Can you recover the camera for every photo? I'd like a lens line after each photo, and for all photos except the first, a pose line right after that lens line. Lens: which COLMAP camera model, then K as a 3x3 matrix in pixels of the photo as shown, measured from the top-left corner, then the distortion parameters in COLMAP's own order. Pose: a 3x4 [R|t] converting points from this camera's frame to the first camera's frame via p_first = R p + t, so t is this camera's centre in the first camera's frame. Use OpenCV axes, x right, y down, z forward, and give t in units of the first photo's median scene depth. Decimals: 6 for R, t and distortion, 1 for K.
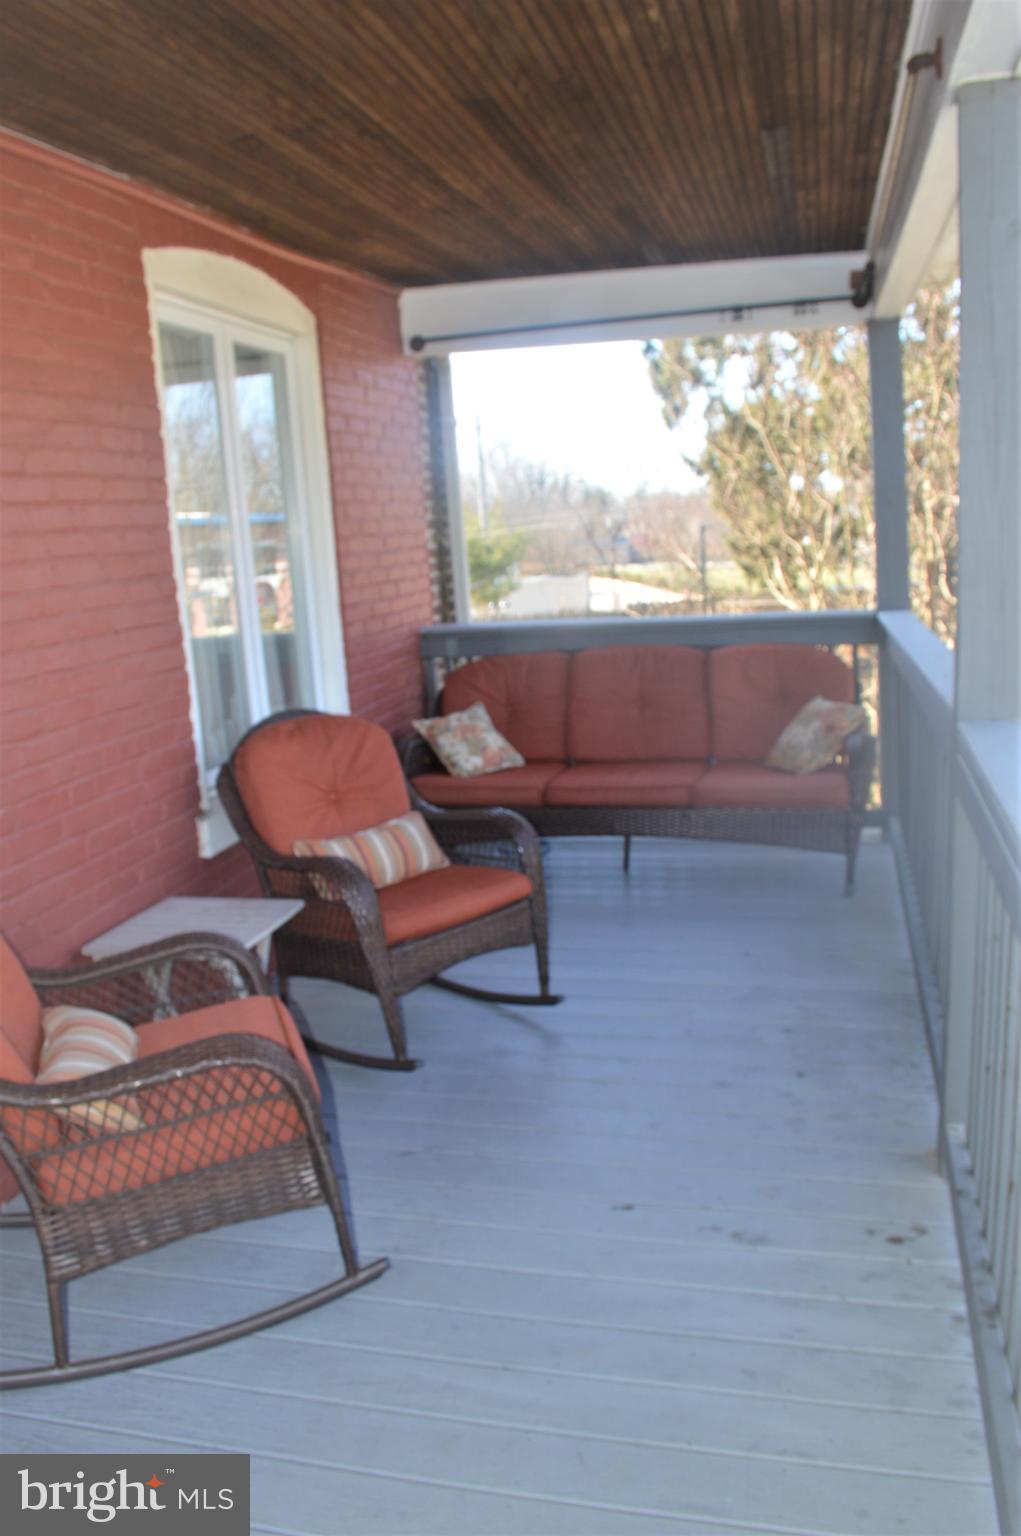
lens RADIAL K [[1229.0, 0, 524.5], [0, 1229.0, 780.6], [0, 0, 1]] dist [-0.085783, 0.016549]
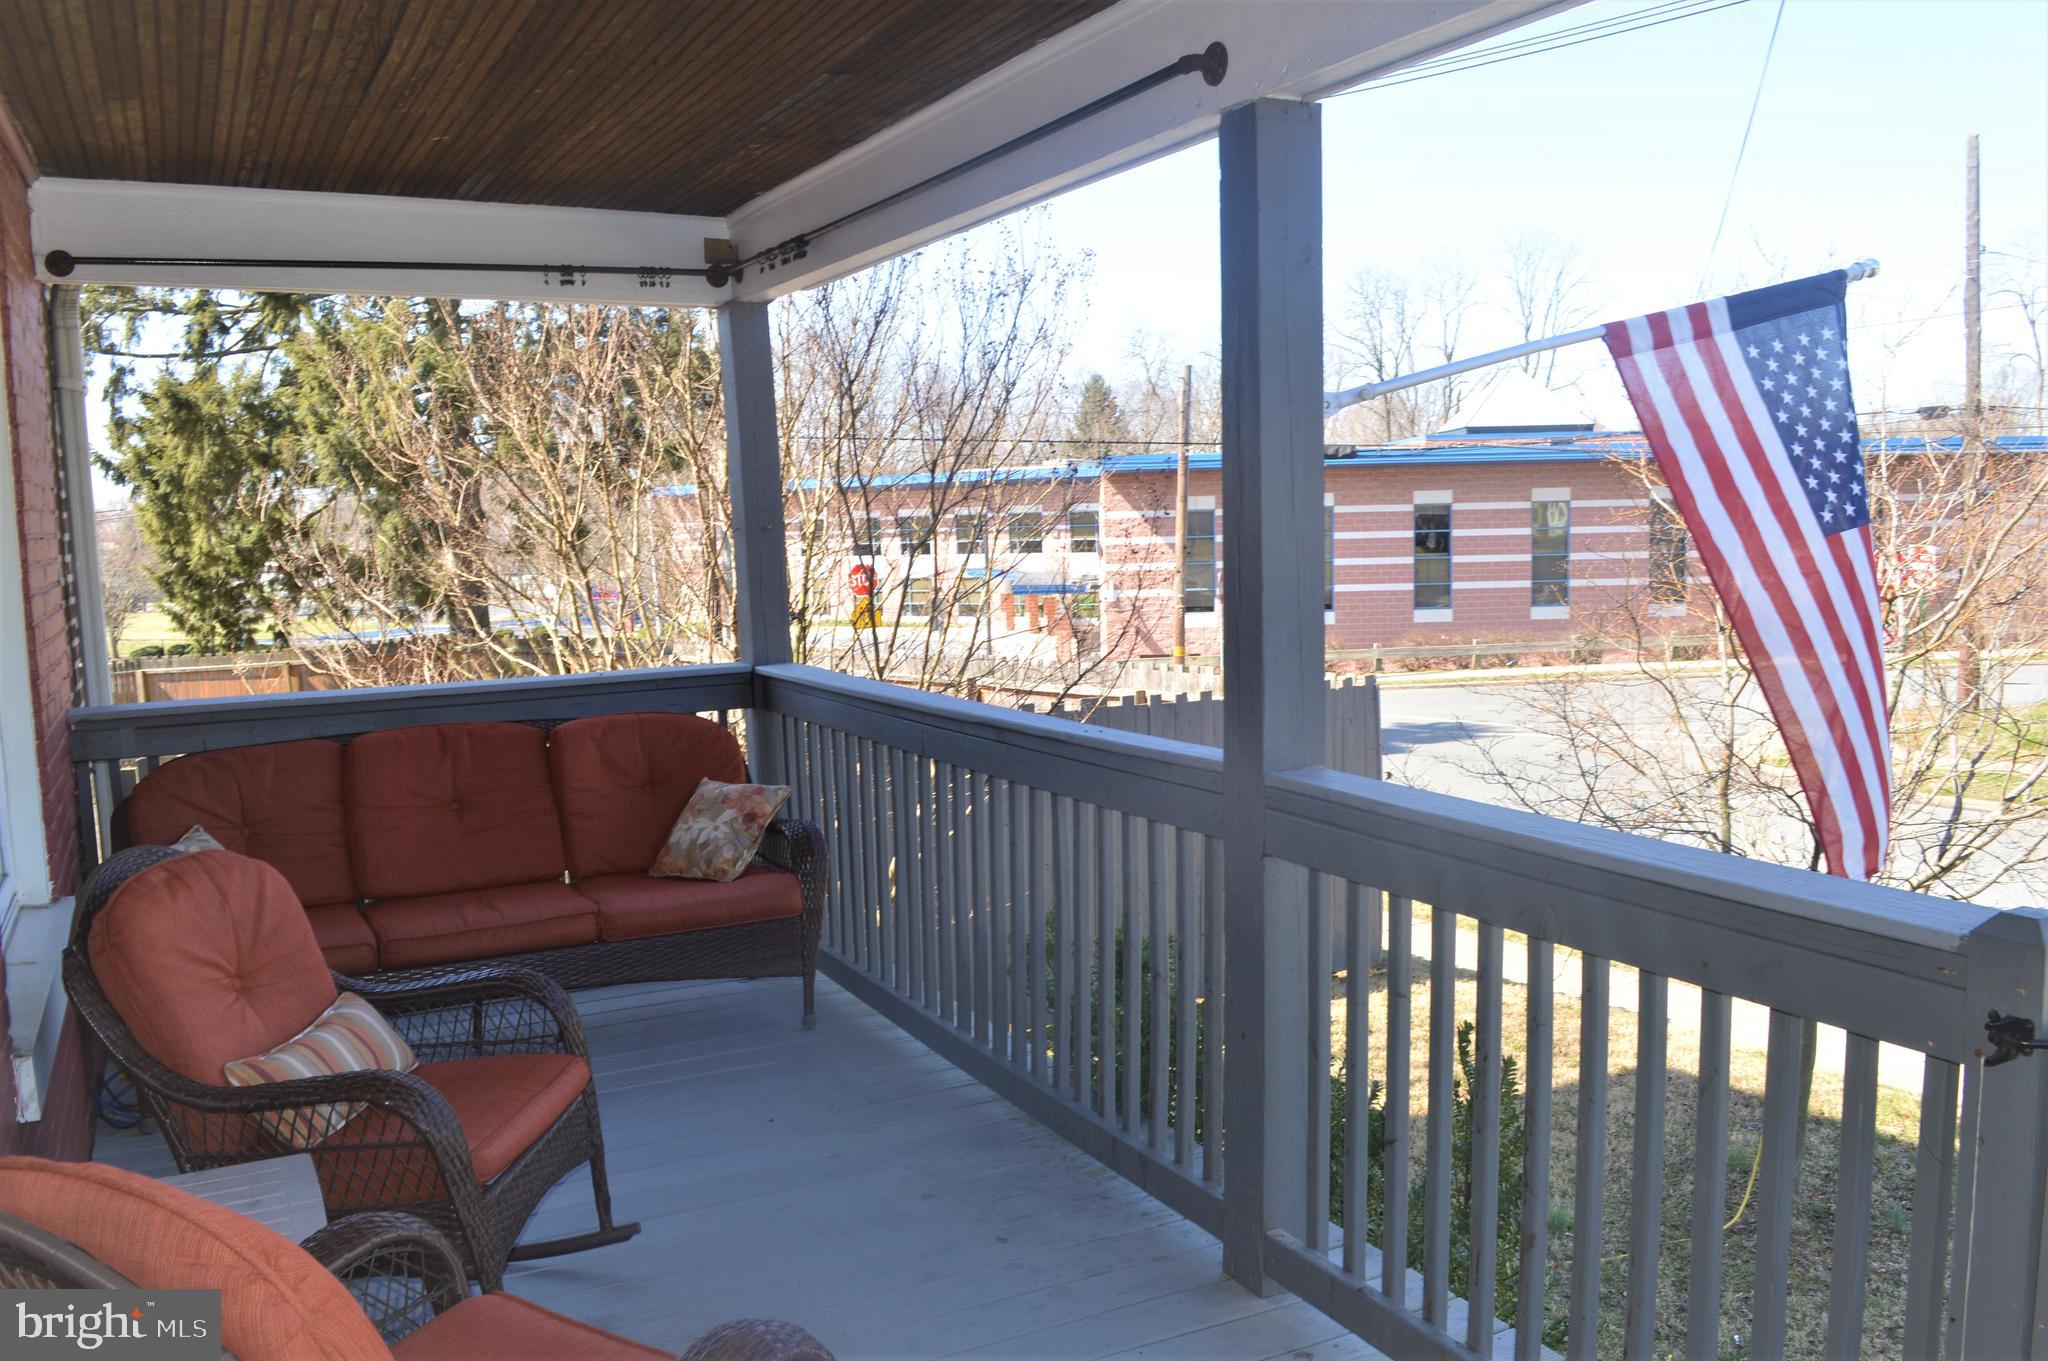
lens RADIAL K [[1638.6, 0, 1017.4], [0, 1638.6, 701.9], [0, 0, 1]] dist [-0.085783, 0.016549]
pose [[0.734511, -0.030092, 0.677930, -0.313678], [0.111581, 0.990774, -0.076915, -0.015657], [-0.669361, 0.132138, 0.731092, 0.115554]]
